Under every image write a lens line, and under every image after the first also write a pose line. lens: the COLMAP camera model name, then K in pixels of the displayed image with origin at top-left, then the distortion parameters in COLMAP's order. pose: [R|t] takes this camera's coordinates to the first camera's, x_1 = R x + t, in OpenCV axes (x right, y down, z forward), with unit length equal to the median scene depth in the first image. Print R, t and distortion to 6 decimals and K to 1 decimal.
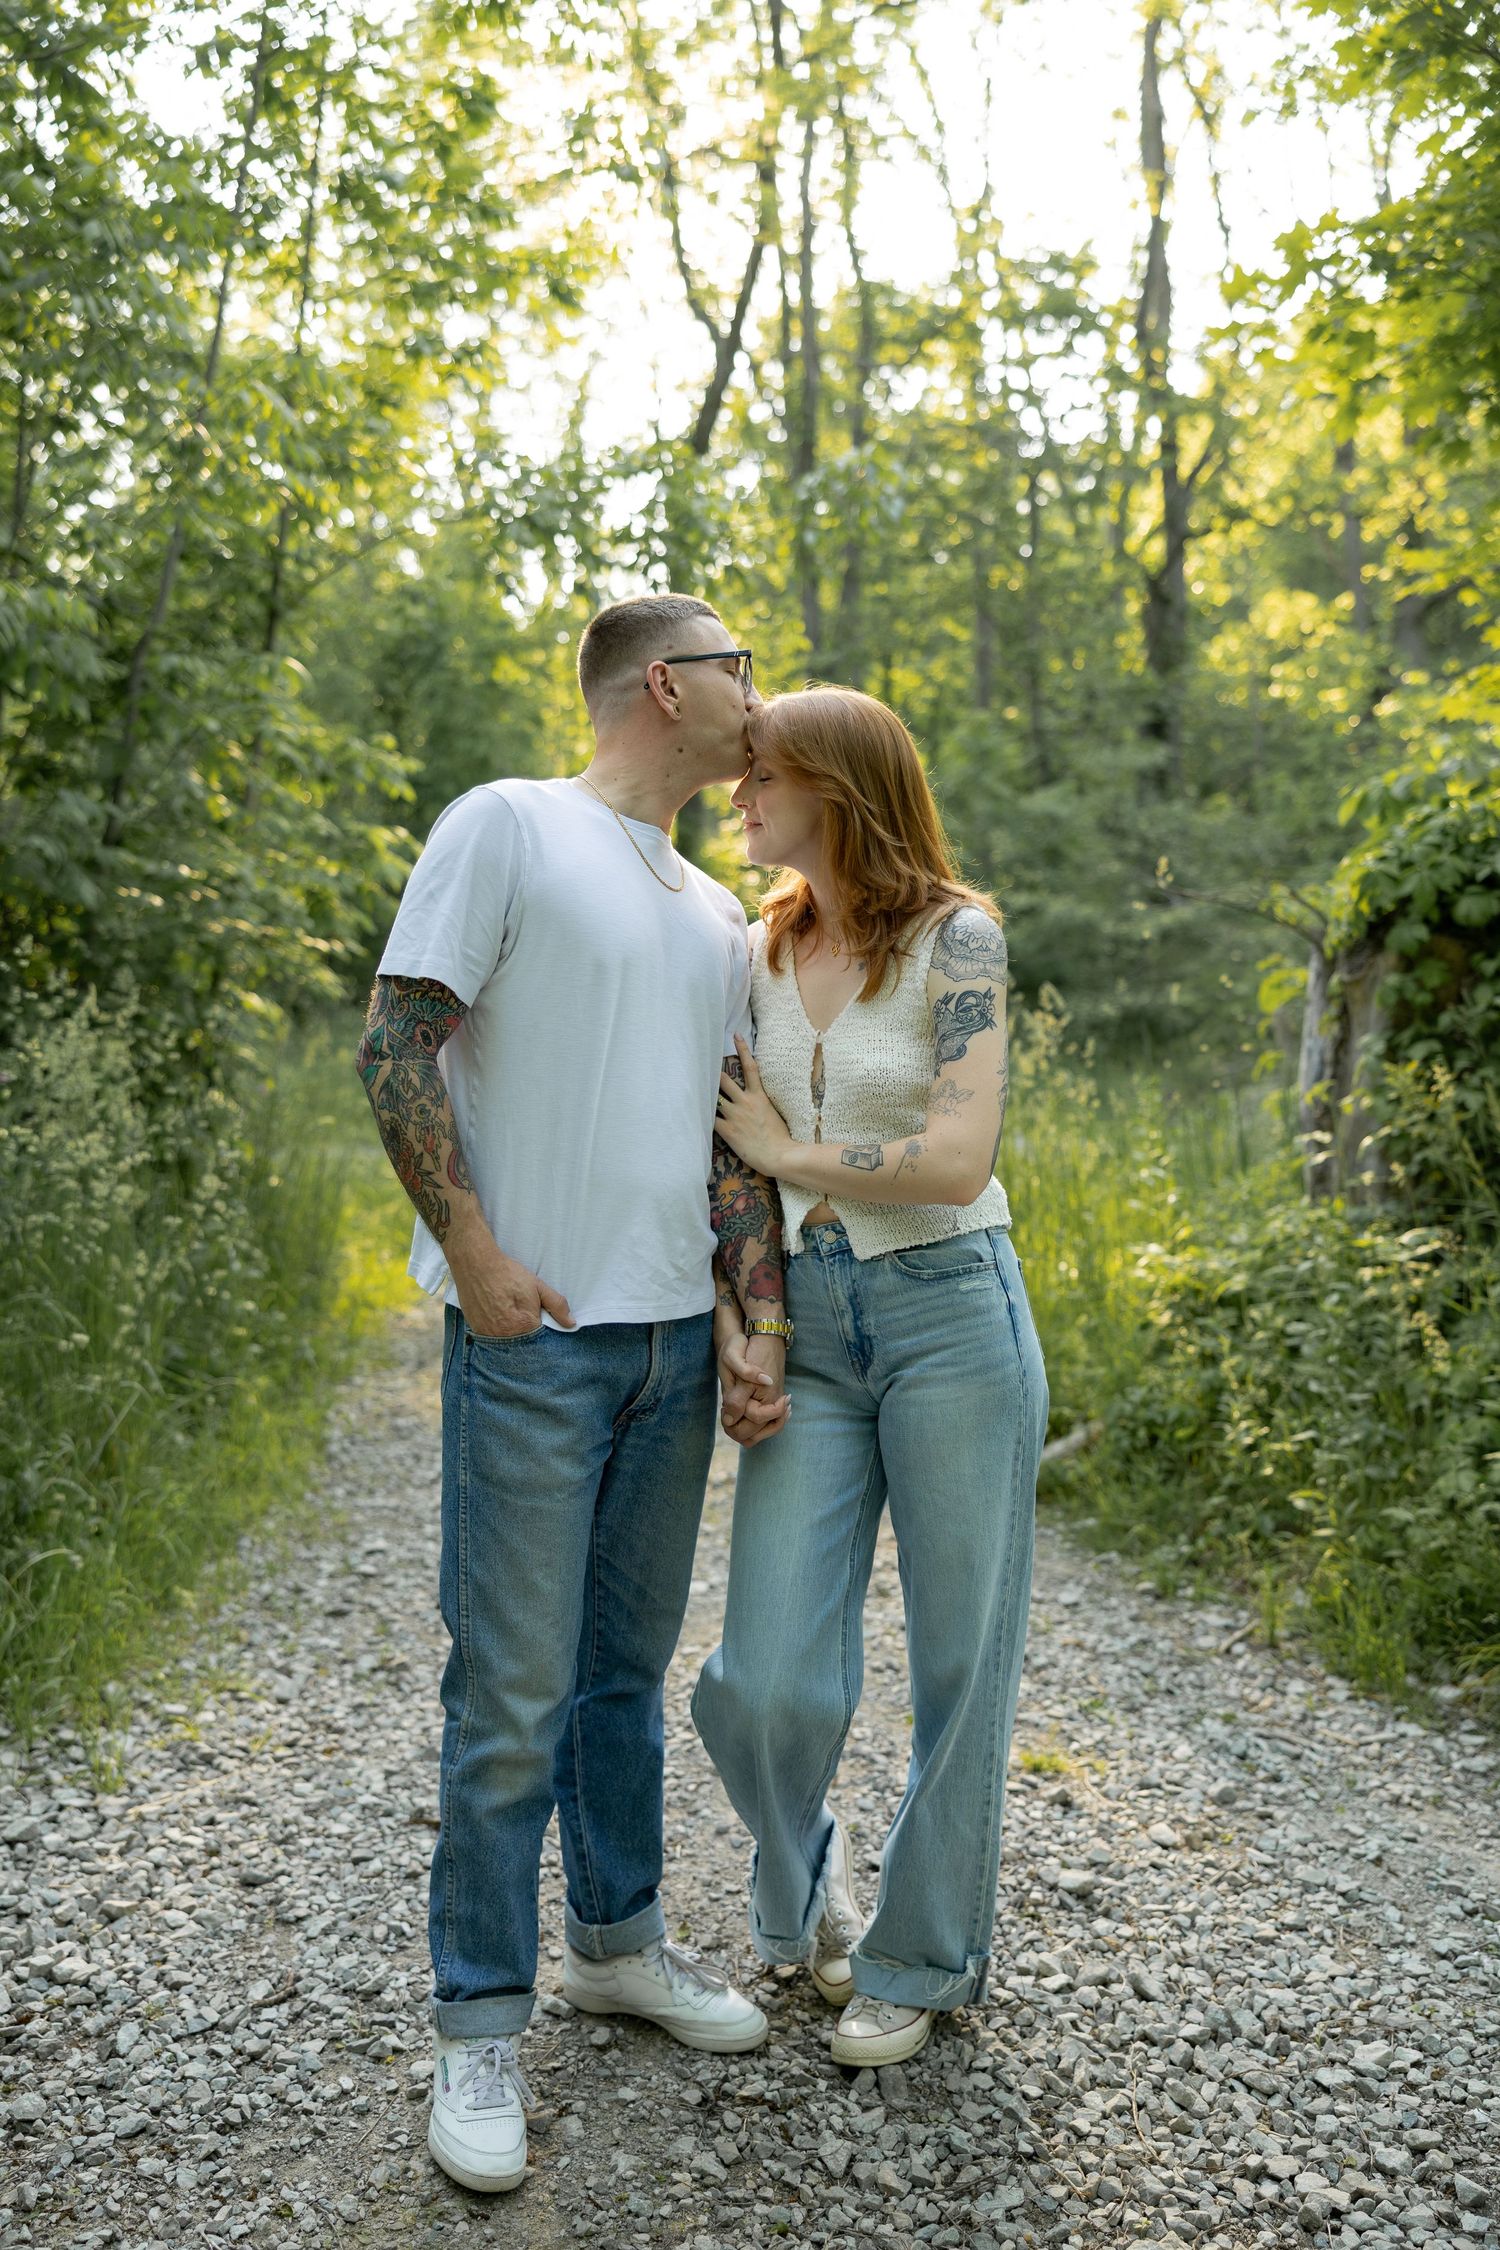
lens RADIAL K [[3557.6, 0, 749.7], [0, 3557.6, 1121.0], [0, 0, 1]] dist [0.041902, 0.000000]
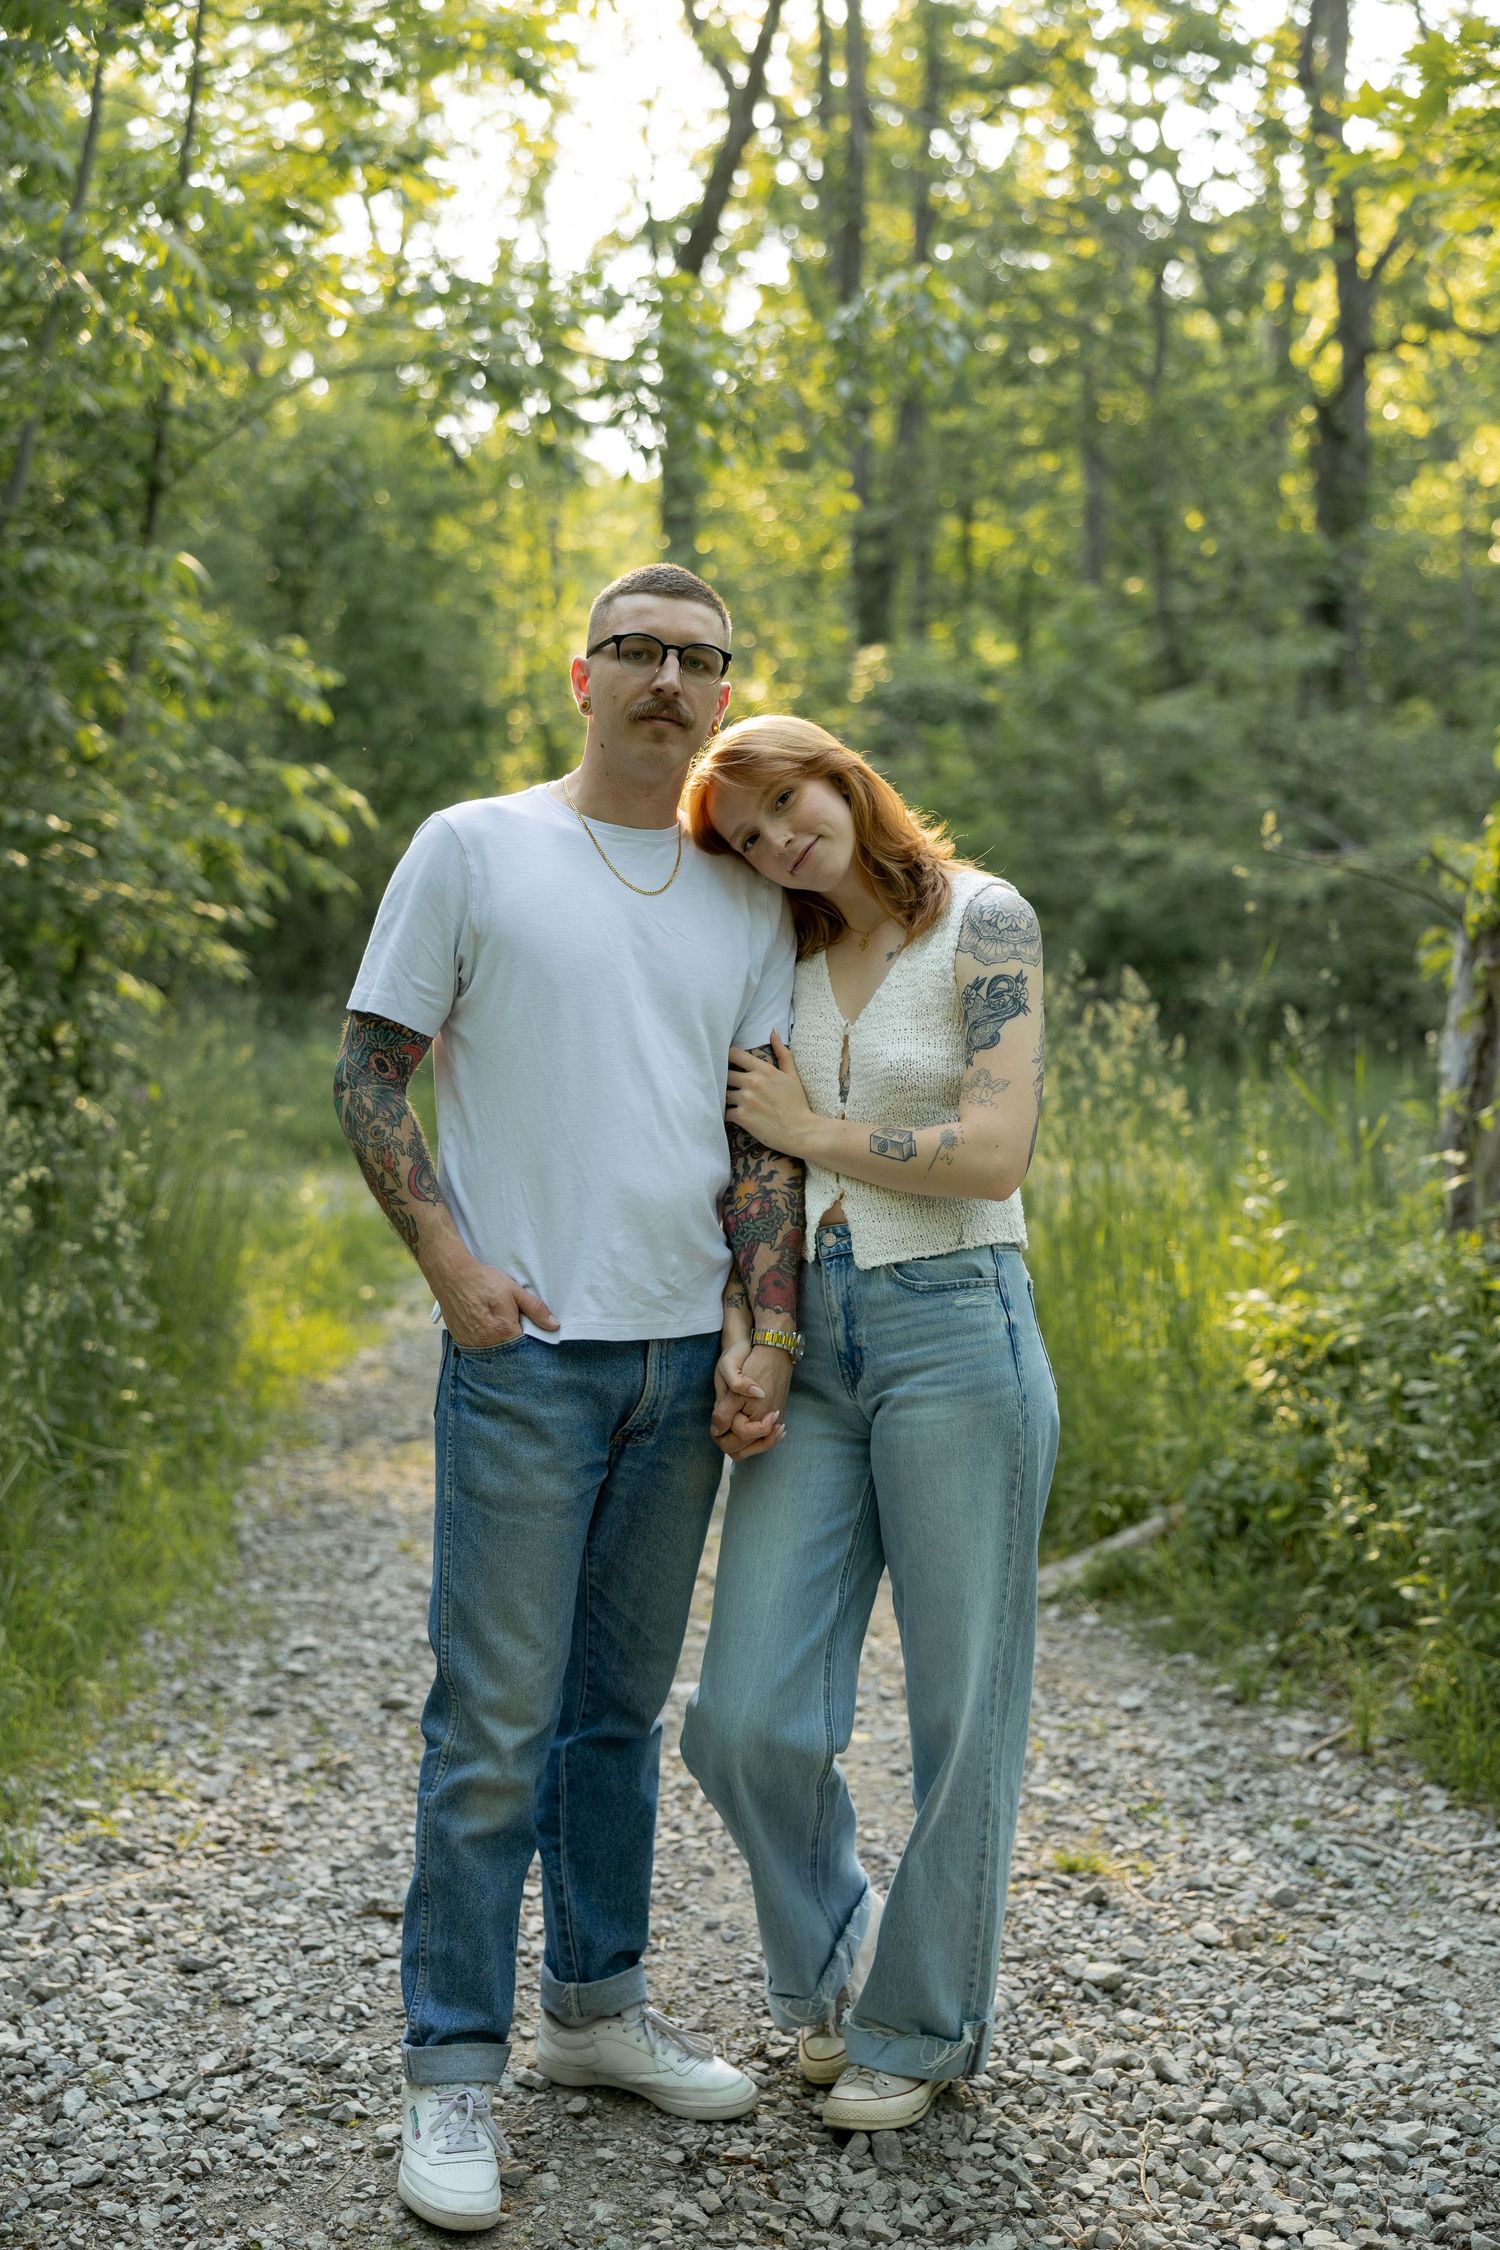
lens RADIAL K [[3084.4, 0, 750.2], [0, 3084.4, 1125.2], [0, 0, 1]] dist [0.014800, 0.000000]
pose [[0.999931, 0.002475, 0.011462, -0.008377], [-0.002498, 0.999995, 0.002000, -0.003437], [-0.011457, -0.002028, 0.999932, 0.252585]]
